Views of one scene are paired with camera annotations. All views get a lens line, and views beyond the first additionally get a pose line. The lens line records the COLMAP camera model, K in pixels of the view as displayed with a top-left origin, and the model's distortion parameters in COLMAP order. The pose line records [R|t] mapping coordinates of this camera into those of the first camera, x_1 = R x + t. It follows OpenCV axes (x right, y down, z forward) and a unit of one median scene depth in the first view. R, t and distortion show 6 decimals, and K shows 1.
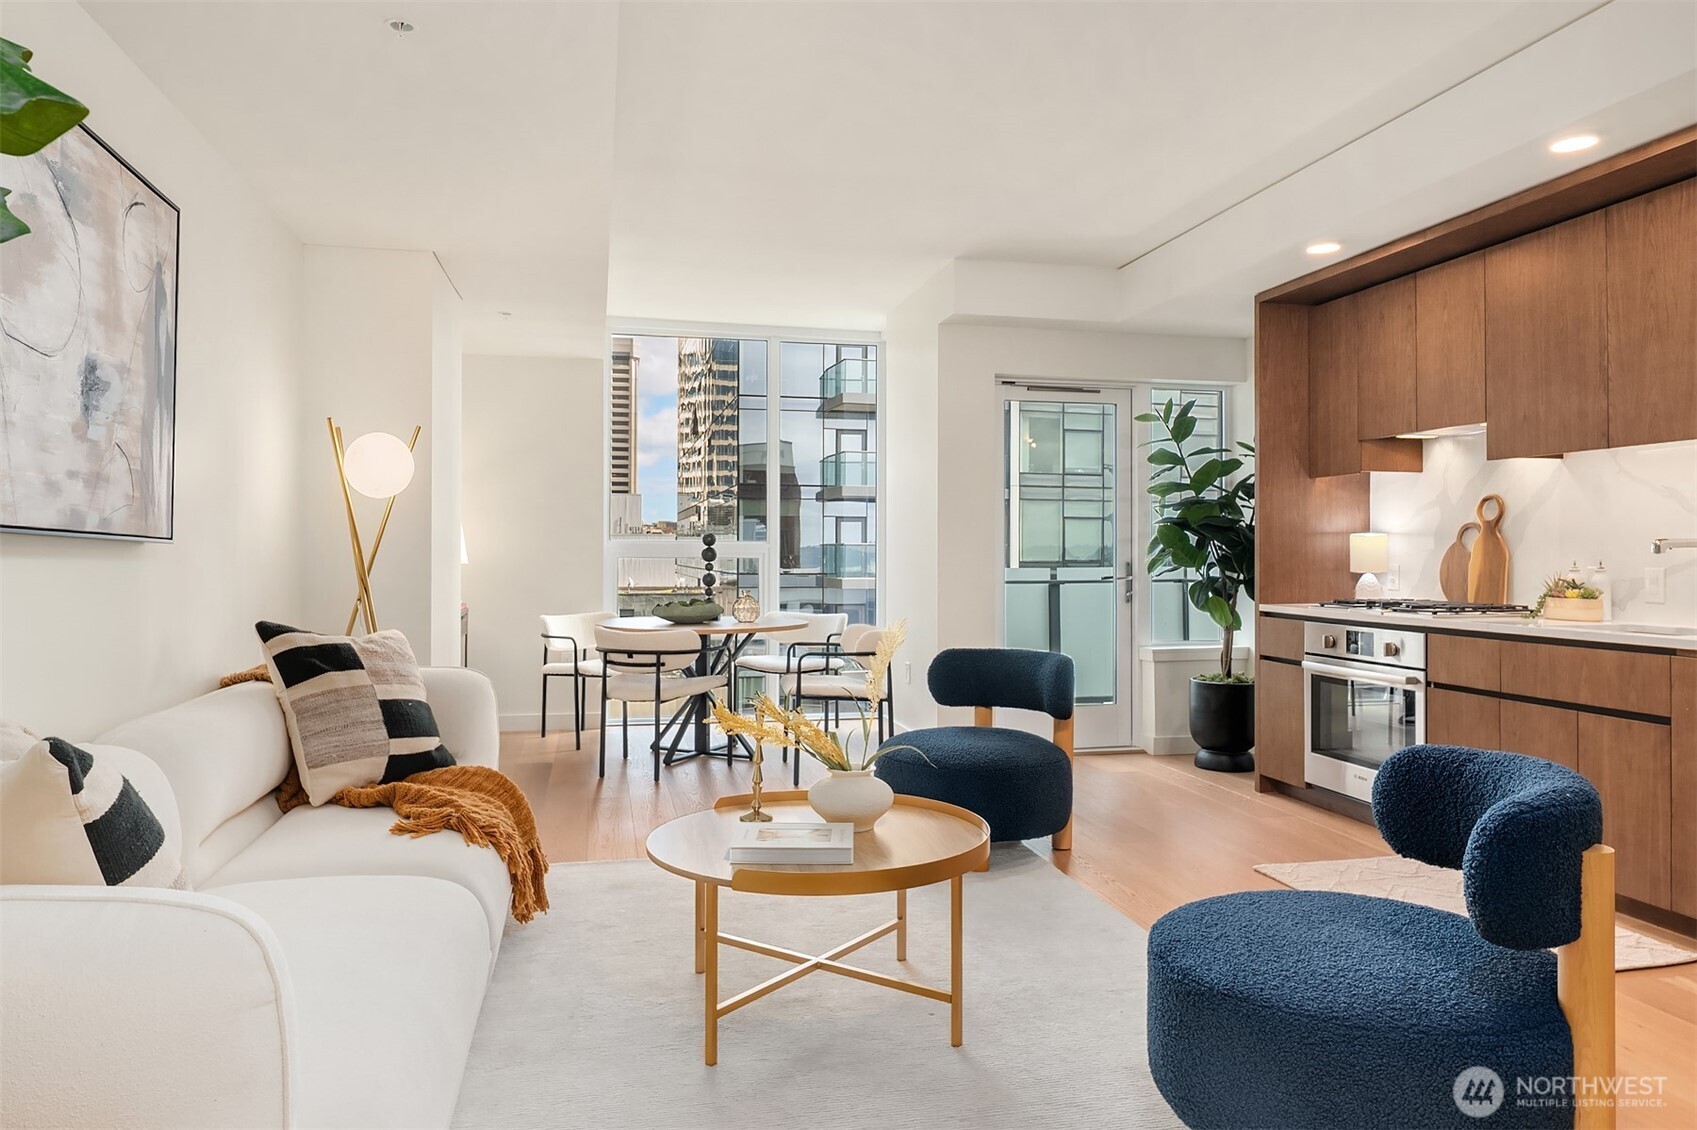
lens RADIAL K [[1131.4, 0, 847.7], [0, 1131.4, 563.3], [0, 0, 1]] dist [0.001057, -0.006607]
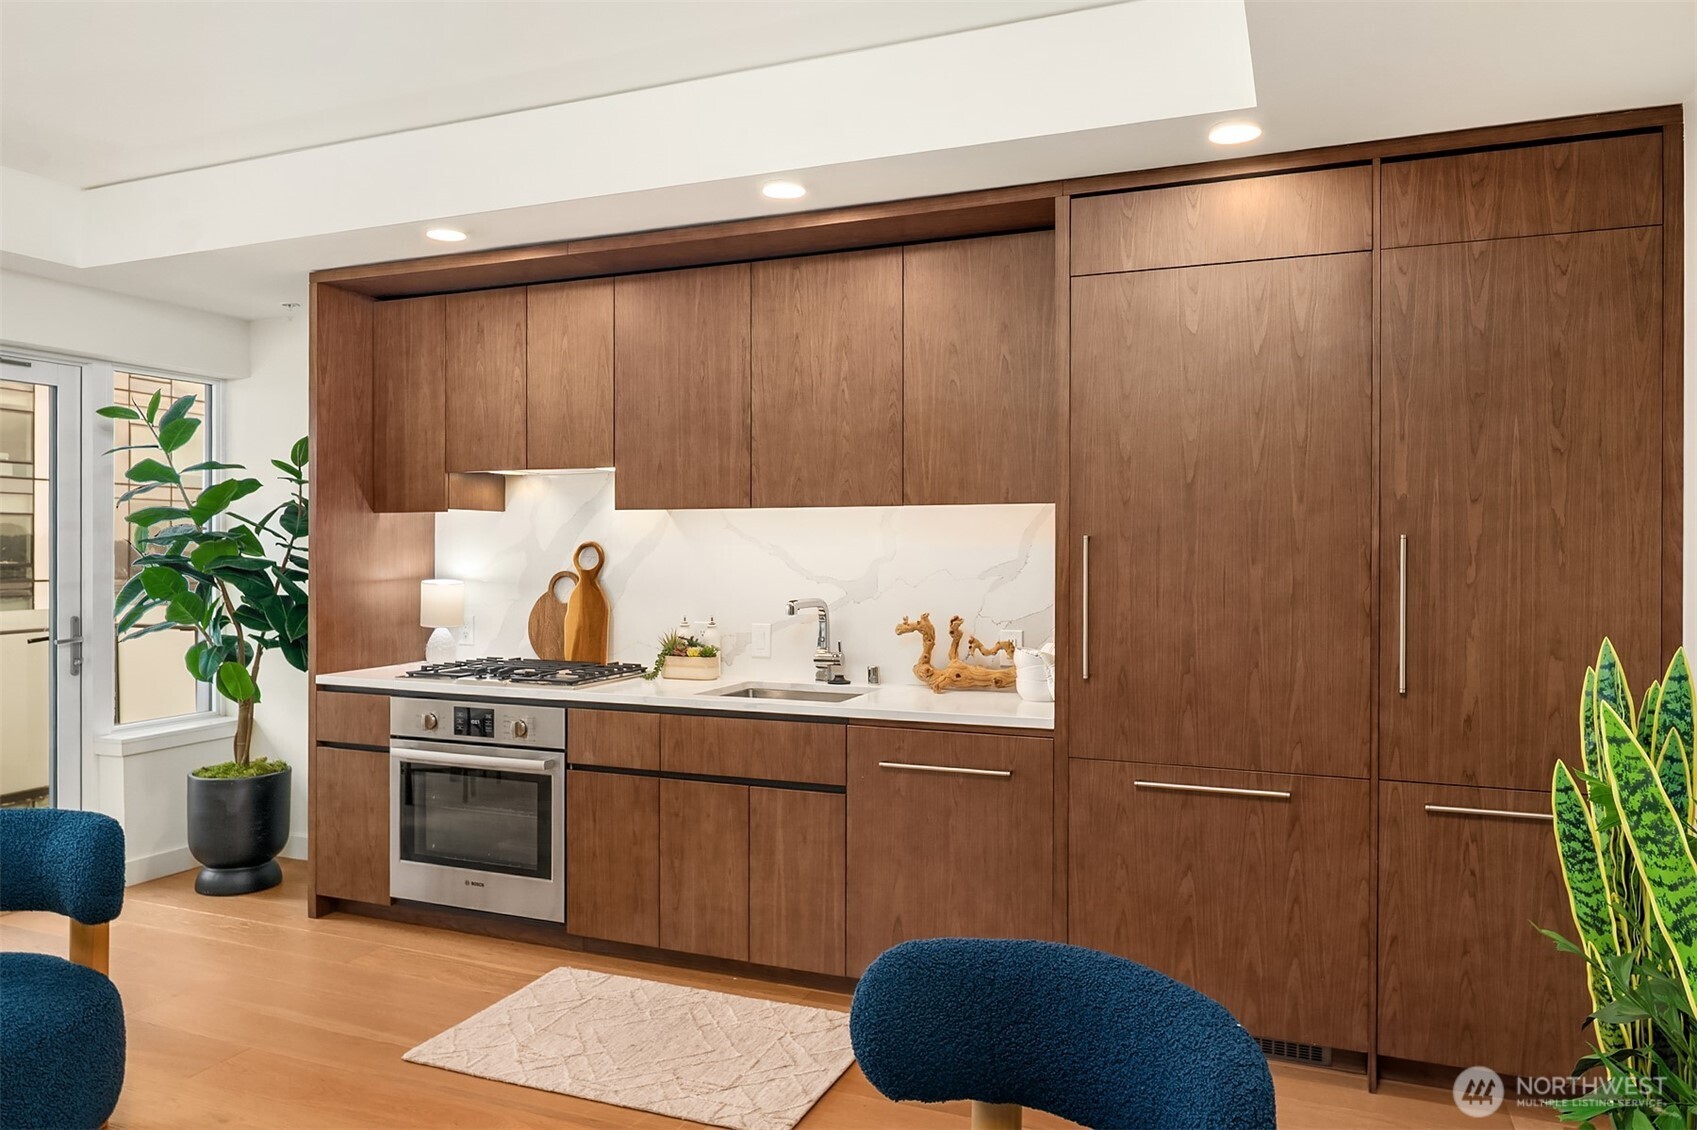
lens RADIAL K [[1131.4, 0, 848.8], [0, 1131.4, 555.6], [0, 0, 1]] dist [0.001057, -0.006607]
pose [[0.570550, -0.005945, 0.821241, -0.061067], [0.006914, 0.999973, 0.002436, -0.044875], [-0.821234, 0.004289, 0.570576, 0.265892]]
